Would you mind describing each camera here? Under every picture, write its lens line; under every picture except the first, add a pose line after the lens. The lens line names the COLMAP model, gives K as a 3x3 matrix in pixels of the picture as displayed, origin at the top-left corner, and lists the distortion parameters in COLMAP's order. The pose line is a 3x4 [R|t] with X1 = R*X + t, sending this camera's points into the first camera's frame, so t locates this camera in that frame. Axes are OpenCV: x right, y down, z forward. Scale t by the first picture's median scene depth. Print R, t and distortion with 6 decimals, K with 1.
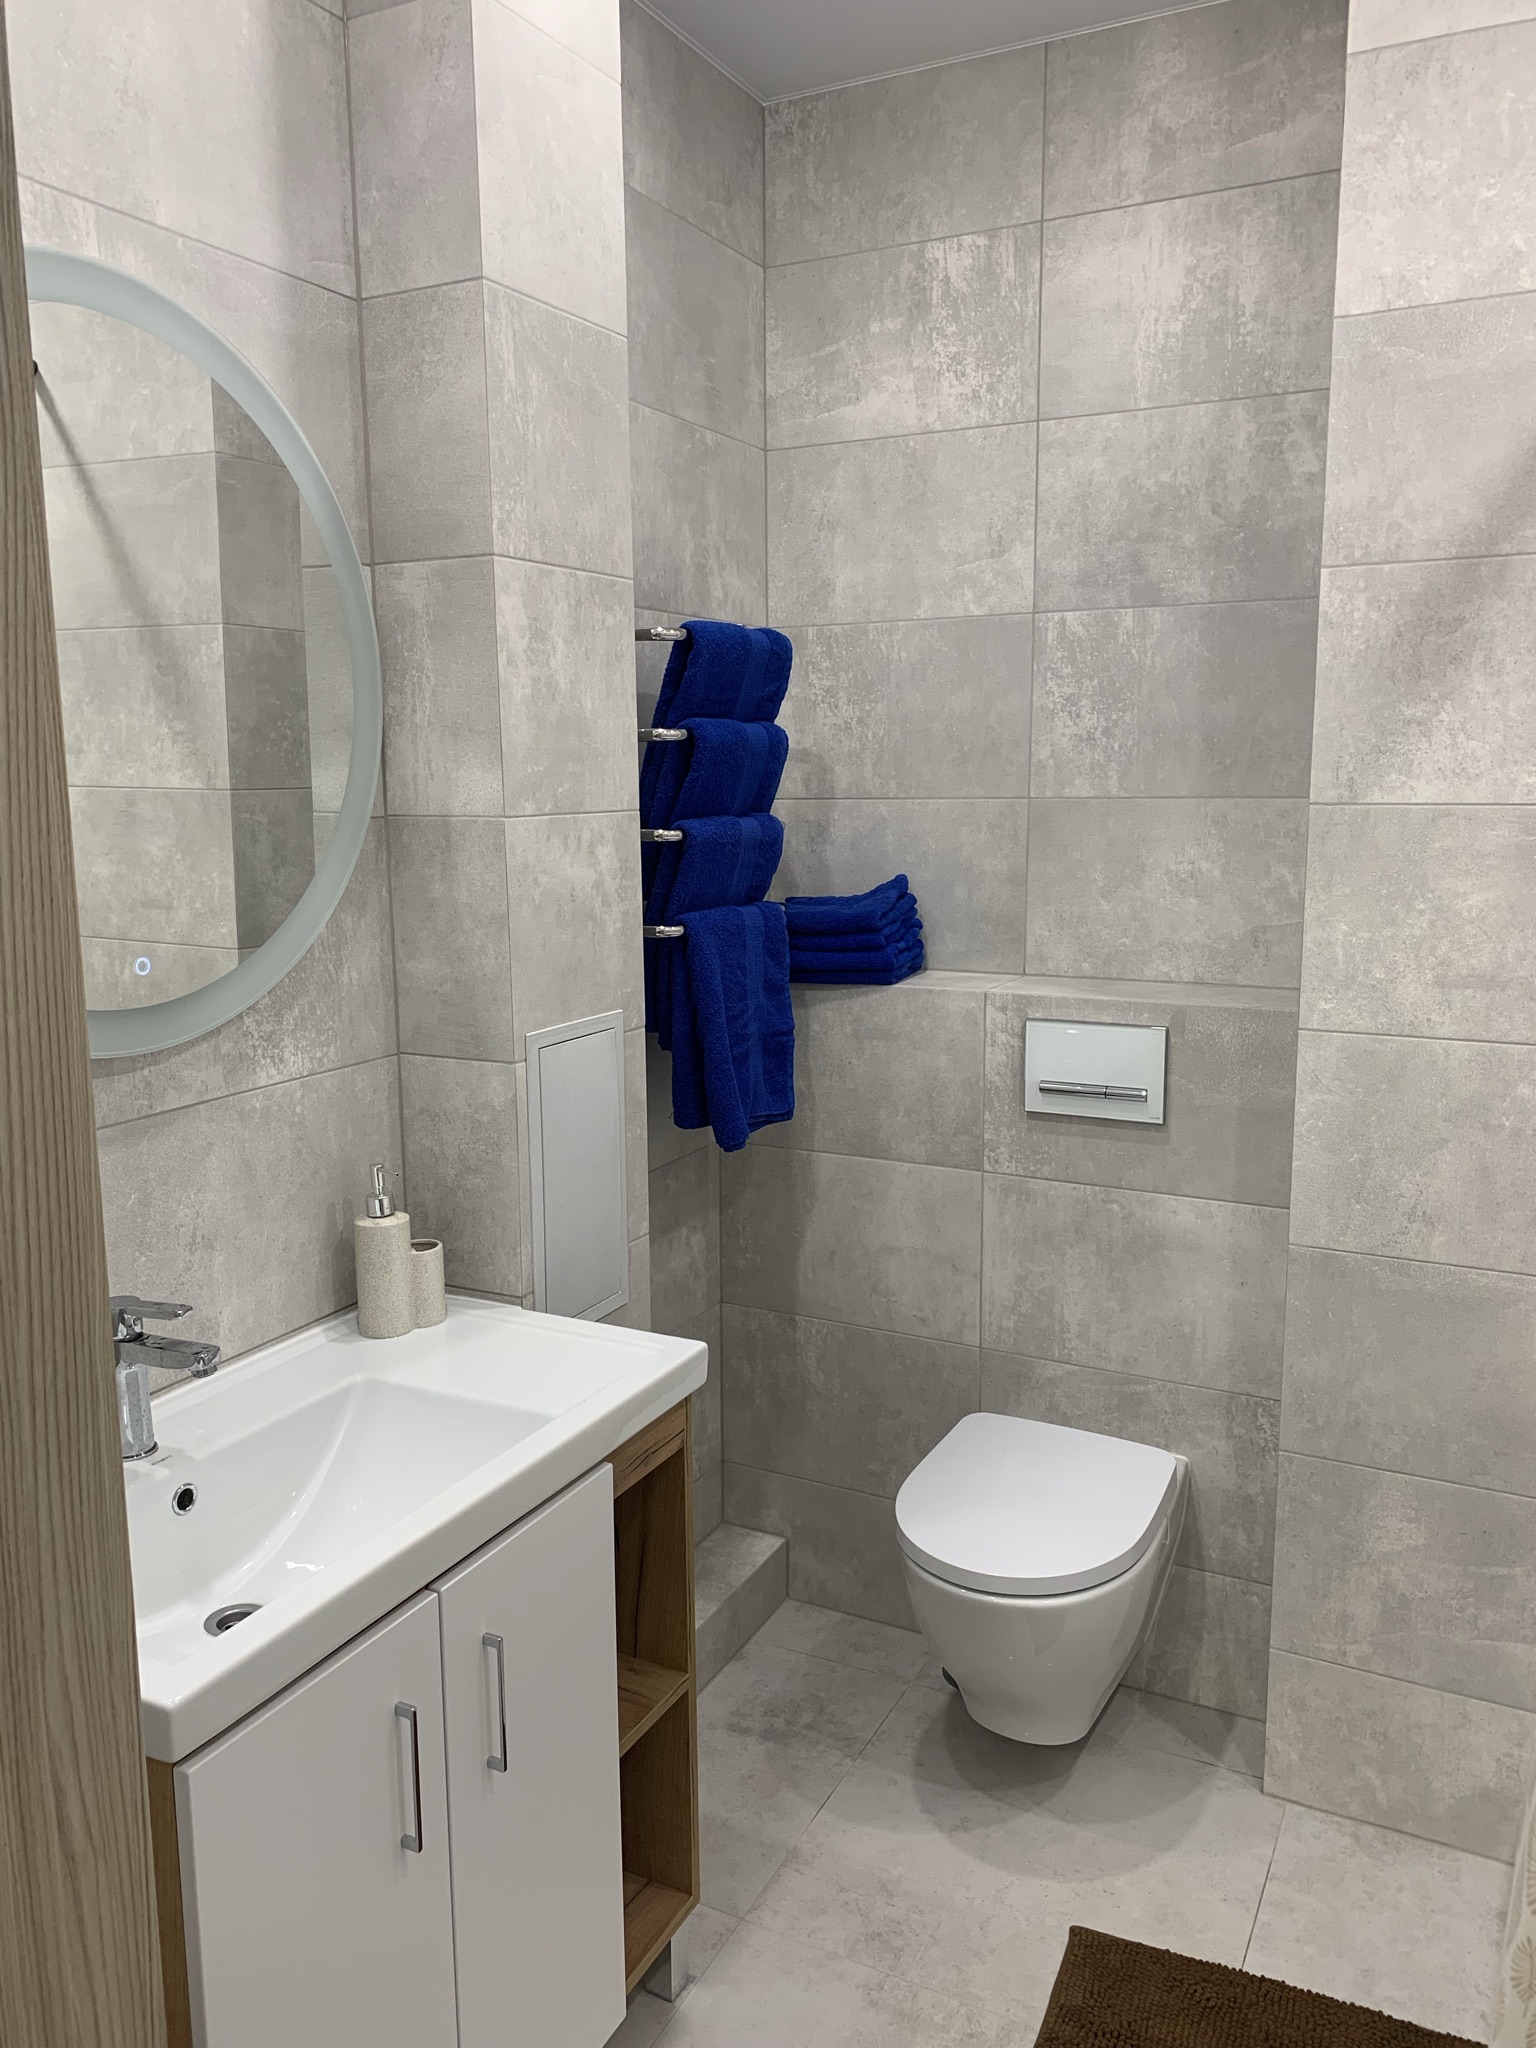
lens RADIAL K [[1573.2, 0, 767.4], [0, 1573.2, 1020.5], [0, 0, 1]] dist [0.027386, -0.014575]
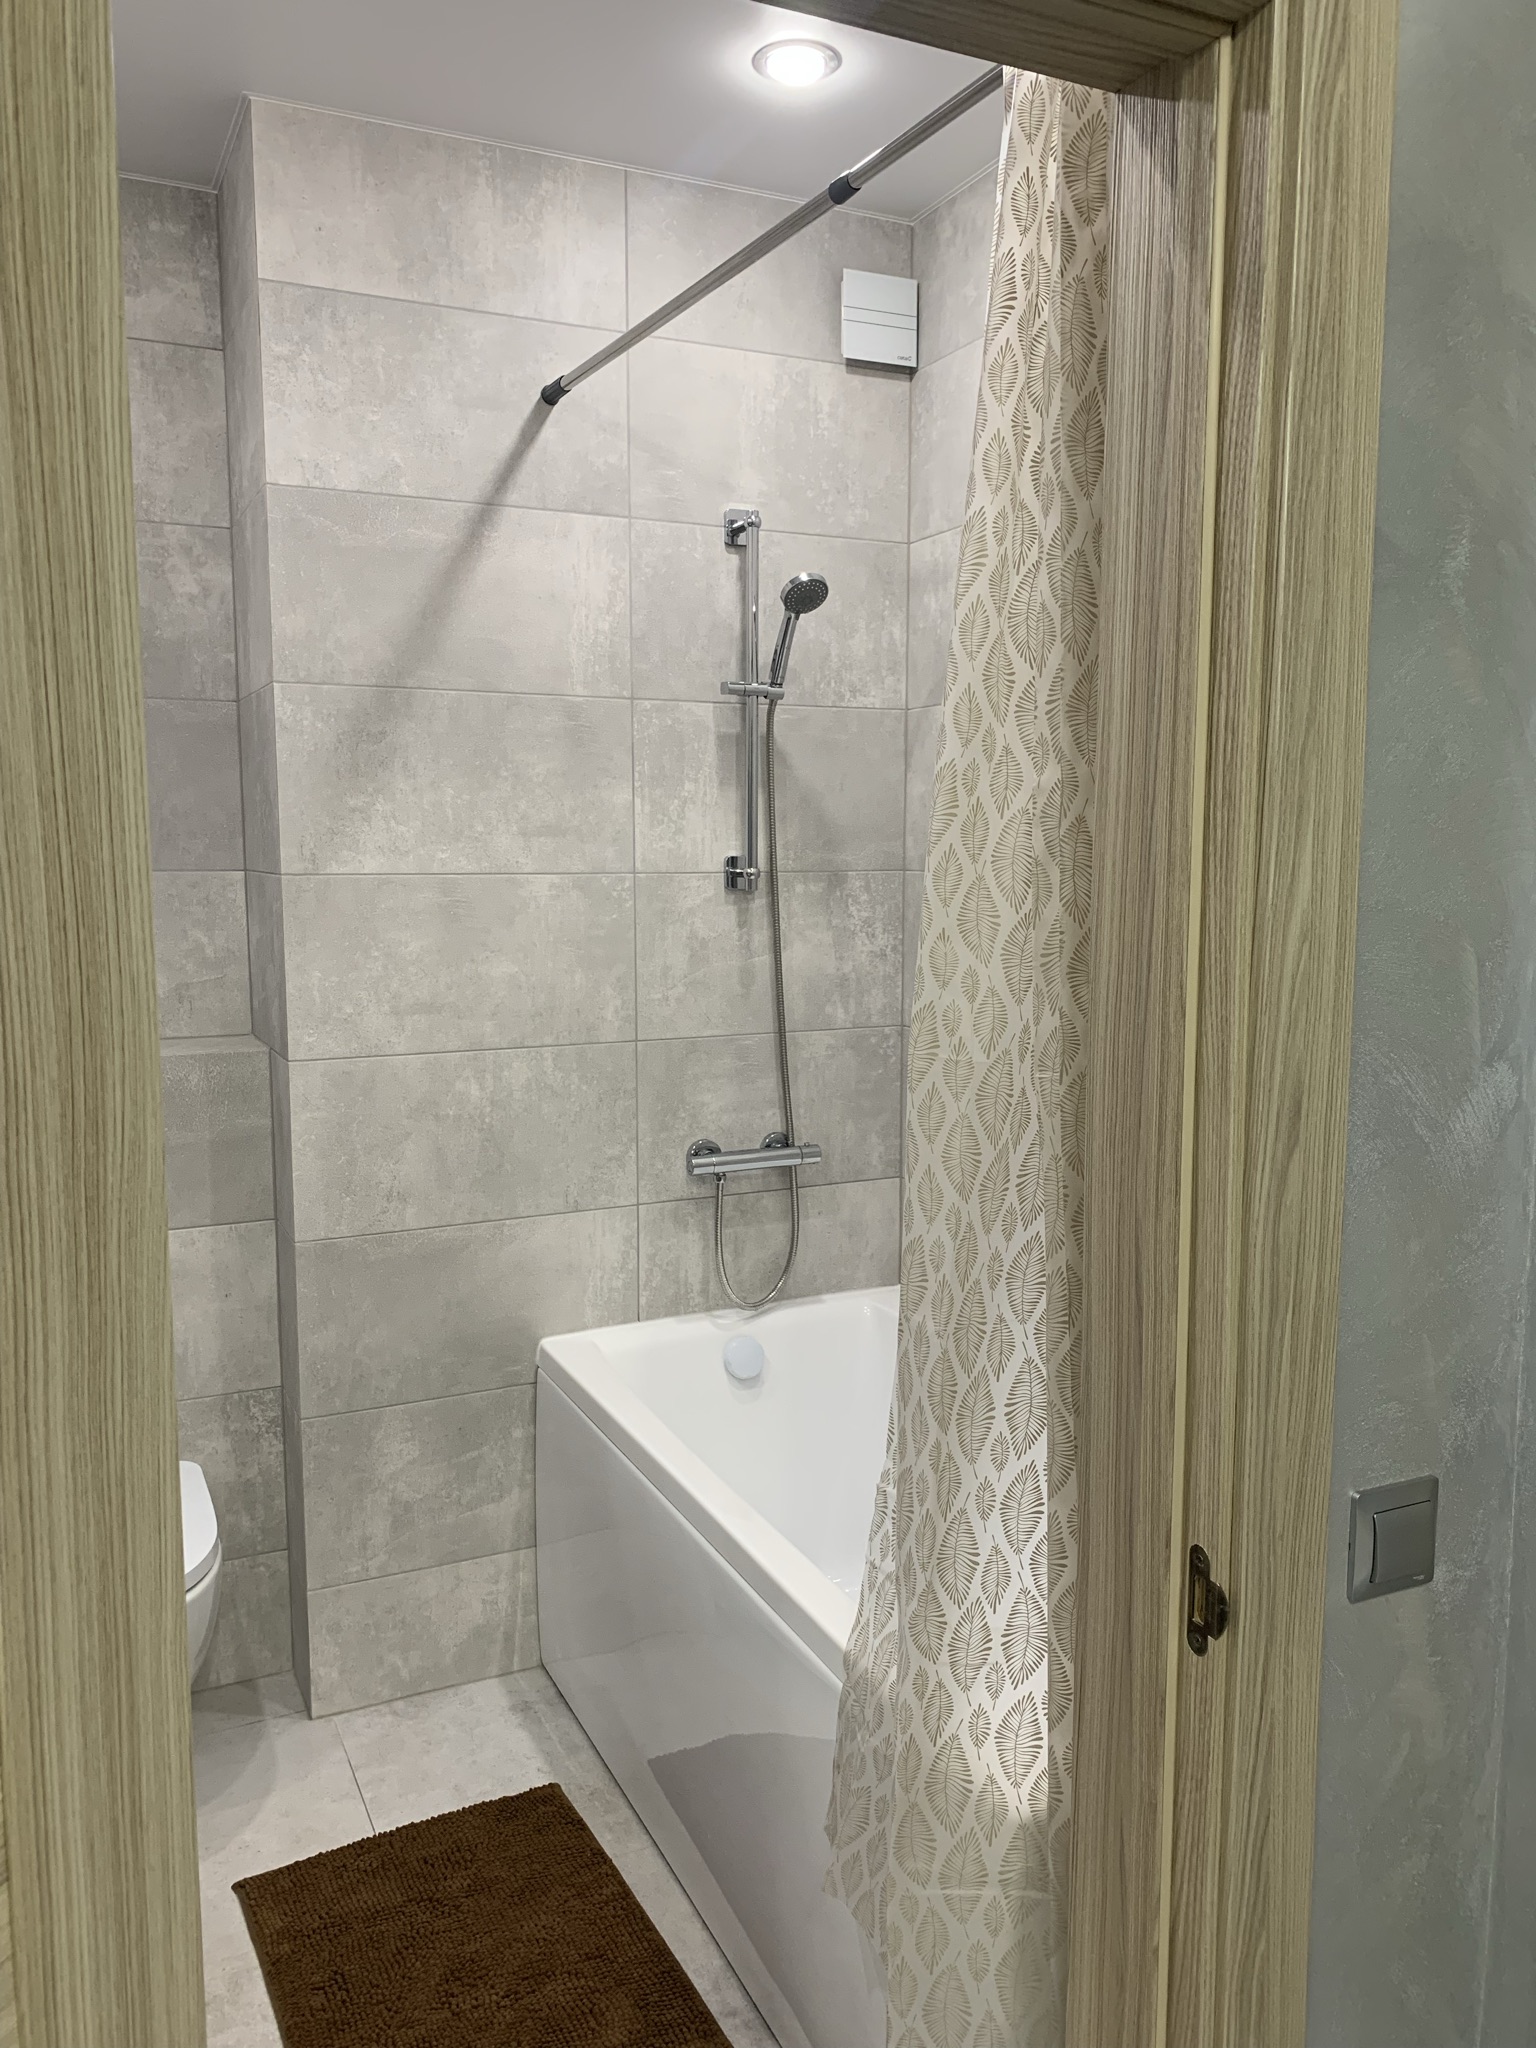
lens RADIAL K [[1573.2, 0, 769.6], [0, 1573.2, 1025.1], [0, 0, 1]] dist [0.027386, -0.014575]
pose [[0.605999, -0.085788, 0.790826, -0.399081], [0.122644, 0.992357, 0.013669, 0.006699], [-0.785954, 0.088706, 0.611888, -0.024526]]
